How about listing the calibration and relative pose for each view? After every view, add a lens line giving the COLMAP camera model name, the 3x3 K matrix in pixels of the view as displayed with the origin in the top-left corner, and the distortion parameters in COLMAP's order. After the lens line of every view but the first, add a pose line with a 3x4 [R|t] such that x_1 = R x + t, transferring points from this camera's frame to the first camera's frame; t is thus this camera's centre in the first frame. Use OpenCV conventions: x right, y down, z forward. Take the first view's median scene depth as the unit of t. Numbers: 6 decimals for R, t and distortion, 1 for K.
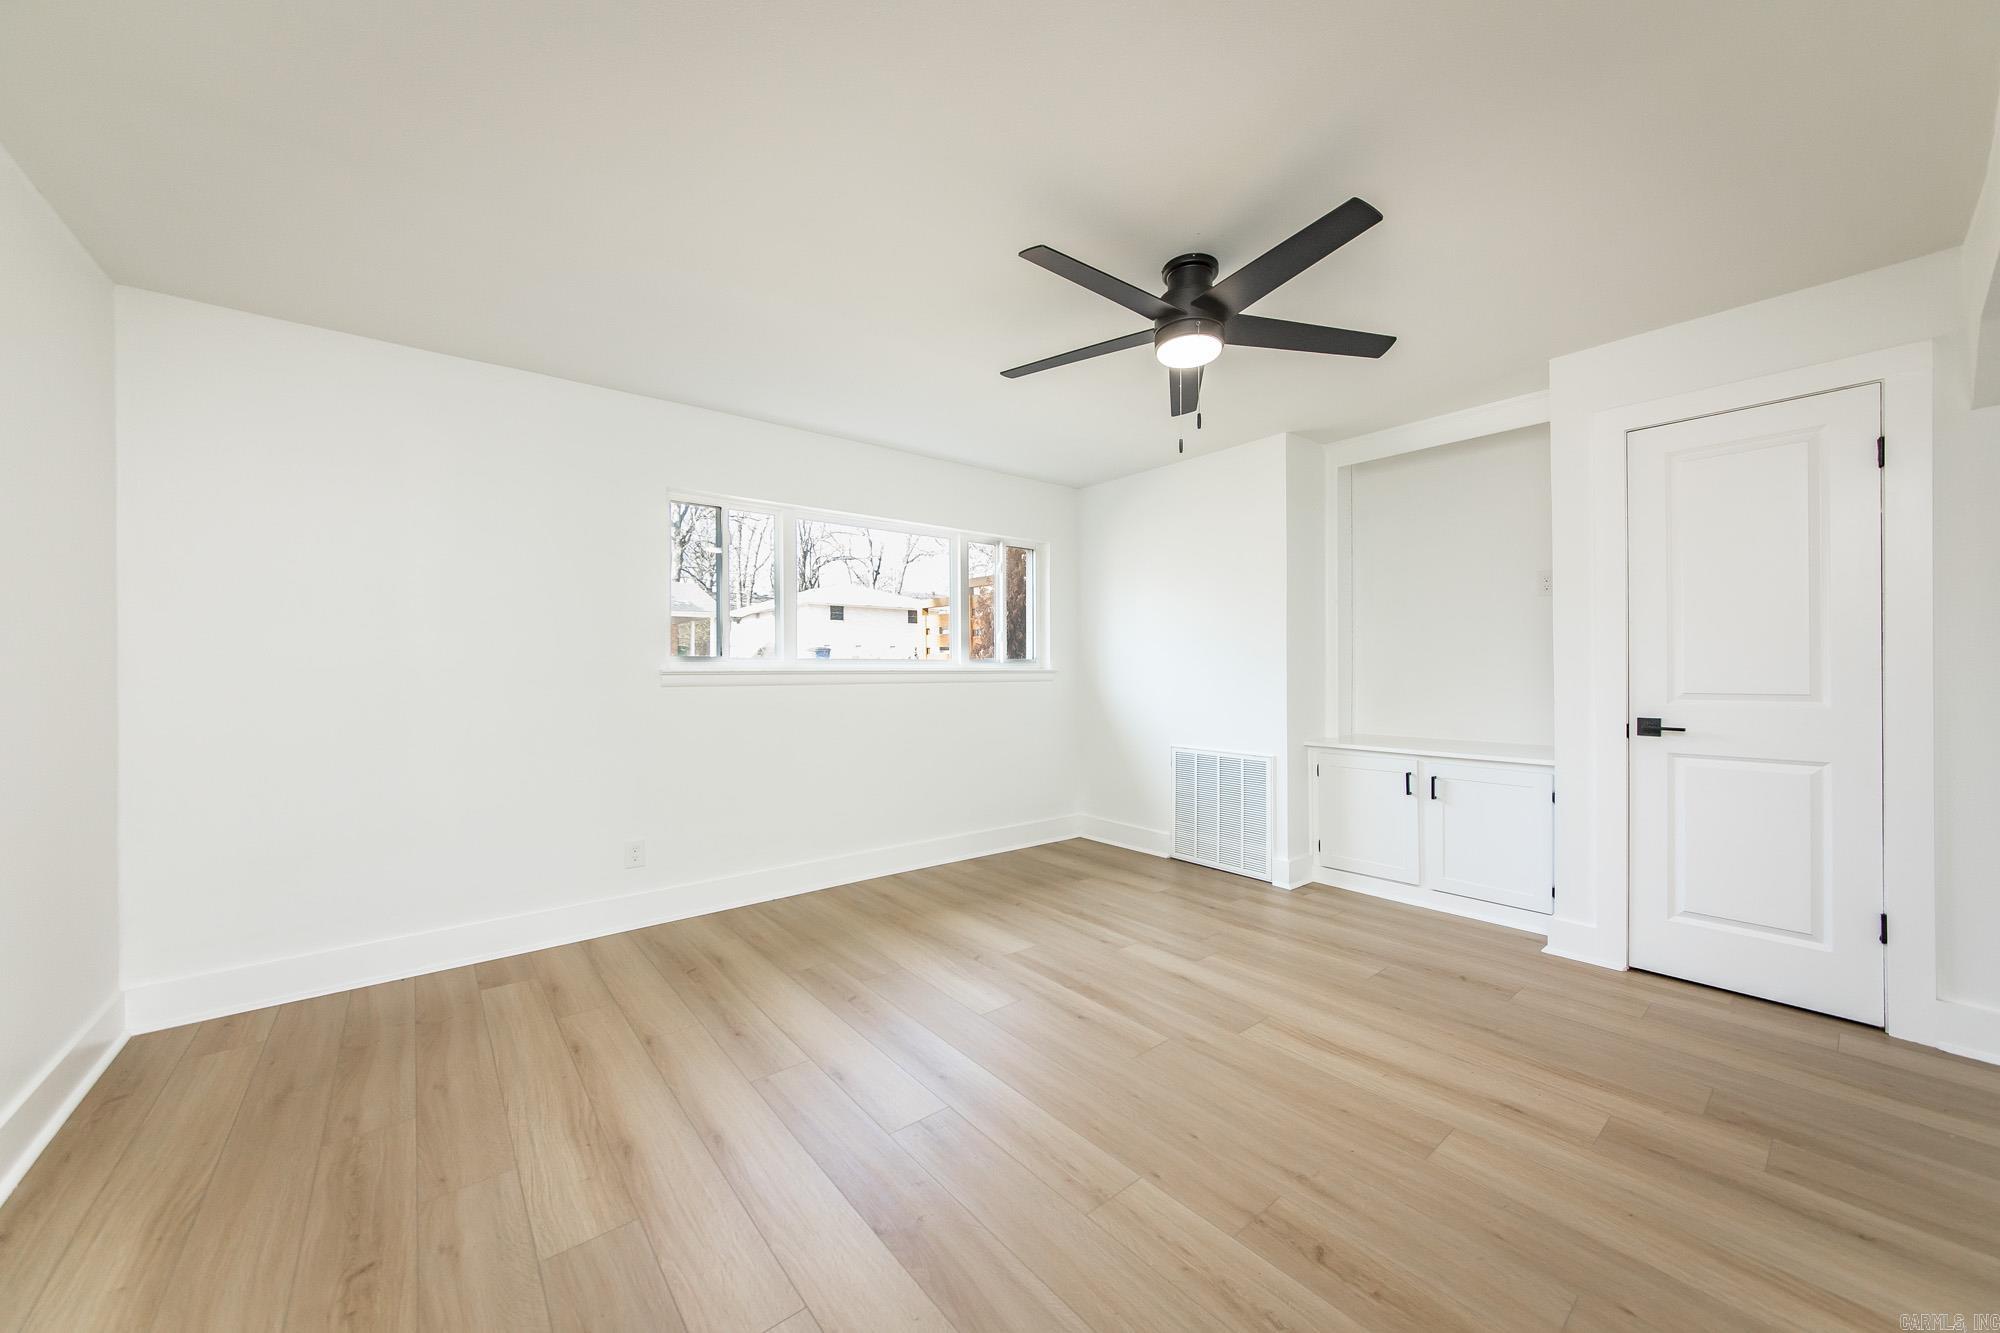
lens RADIAL K [[733.2, 0, 1001.8], [0, 733.2, 675.3], [0, 0, 1]] dist [-0.007851, 0.000243]
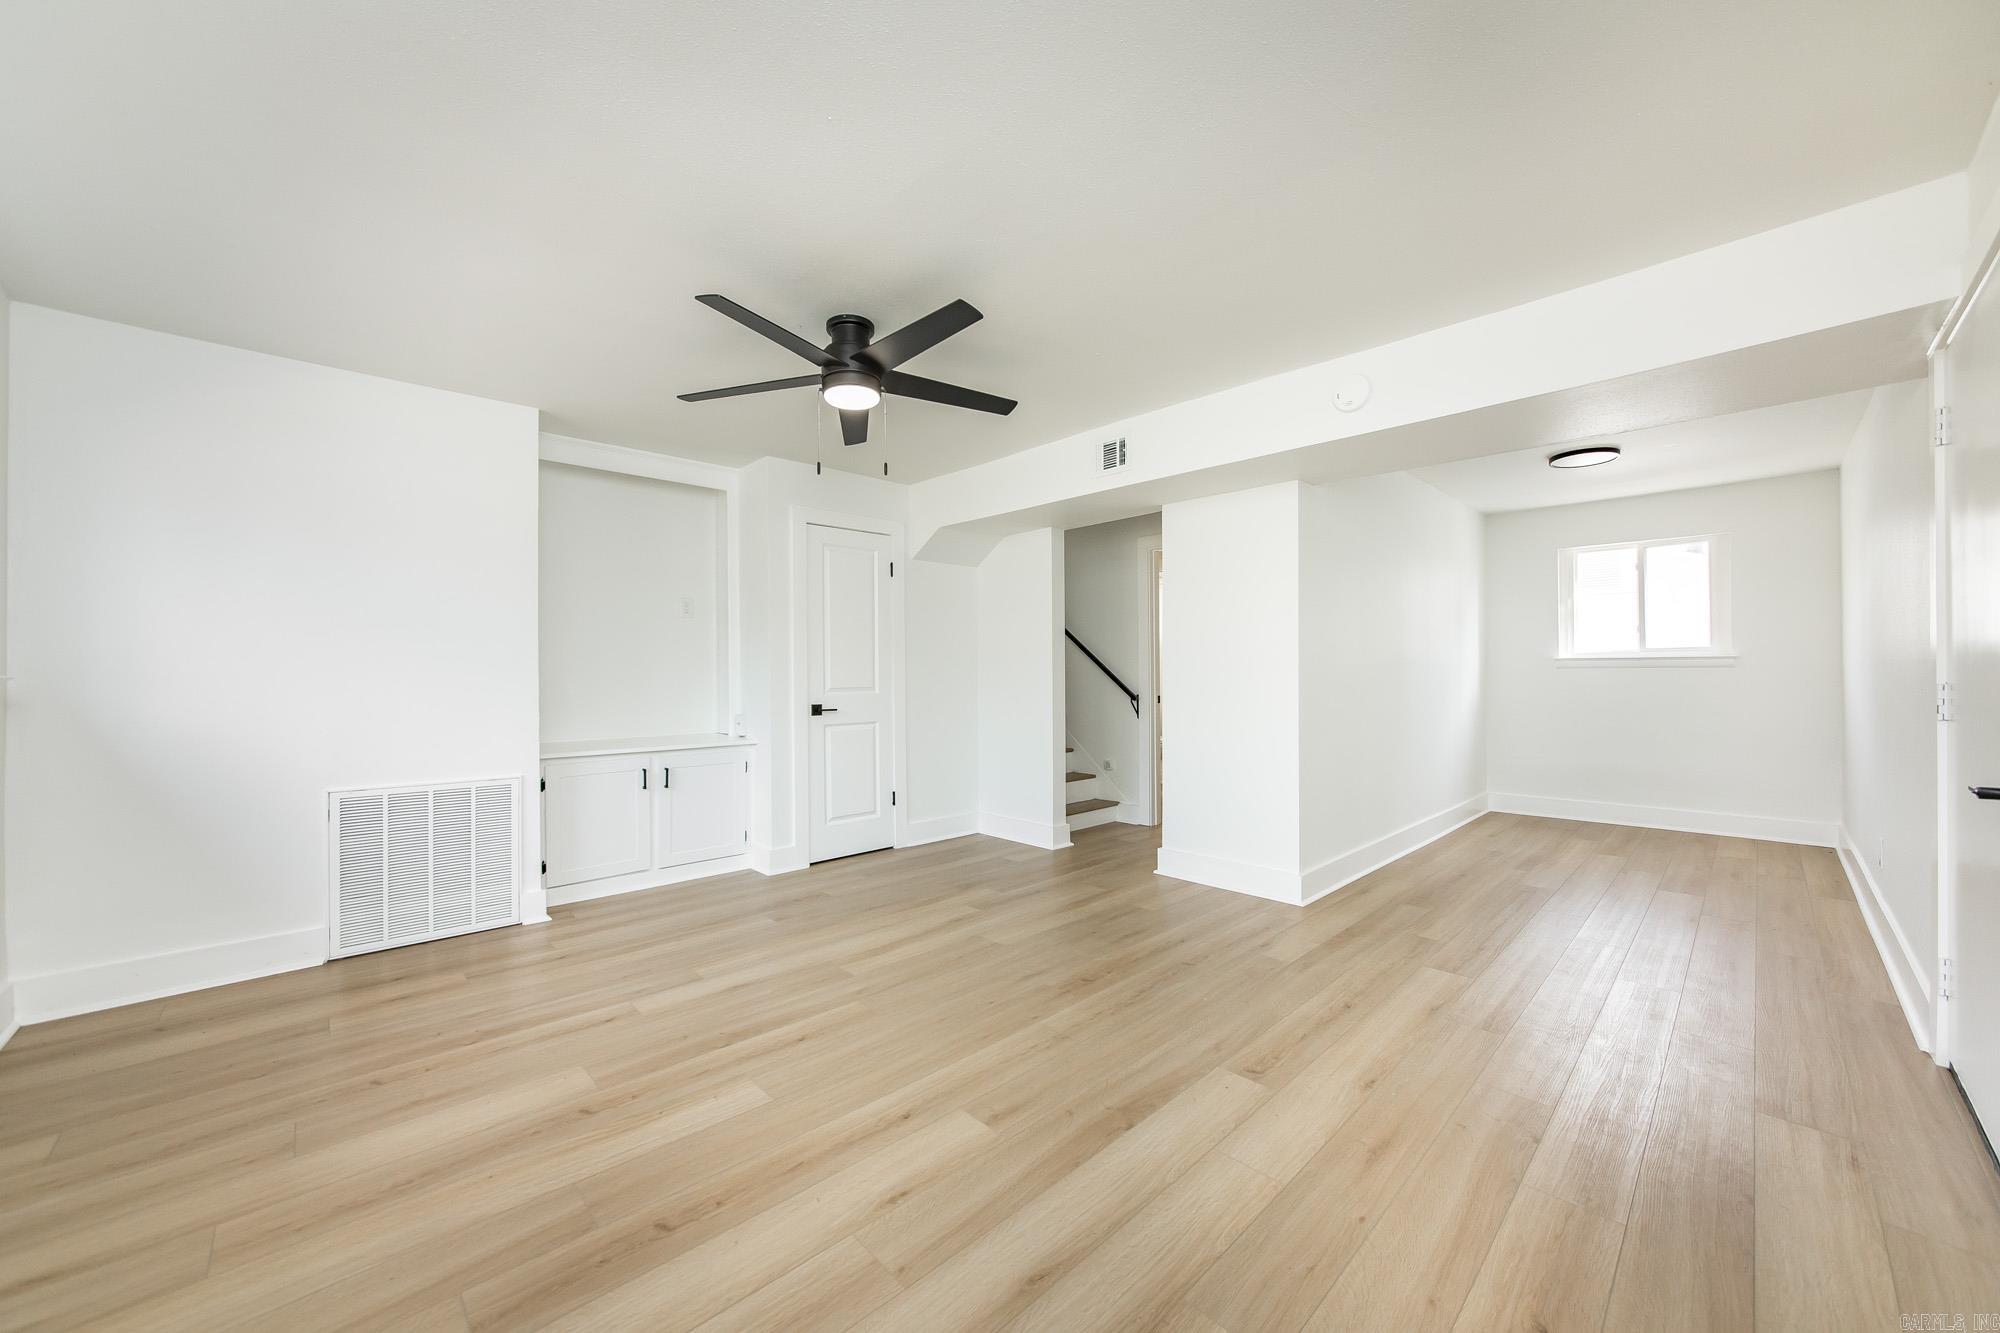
lens RADIAL K [[733.2, 0, 1001.8], [0, 733.2, 675.3], [0, 0, 1]] dist [-0.007851, 0.000243]
pose [[-0.083469, 0.000017, 0.996510, -0.761256], [0.011990, 0.999928, 0.000987, -0.003166], [-0.996438, 0.012030, -0.083463, 0.719866]]
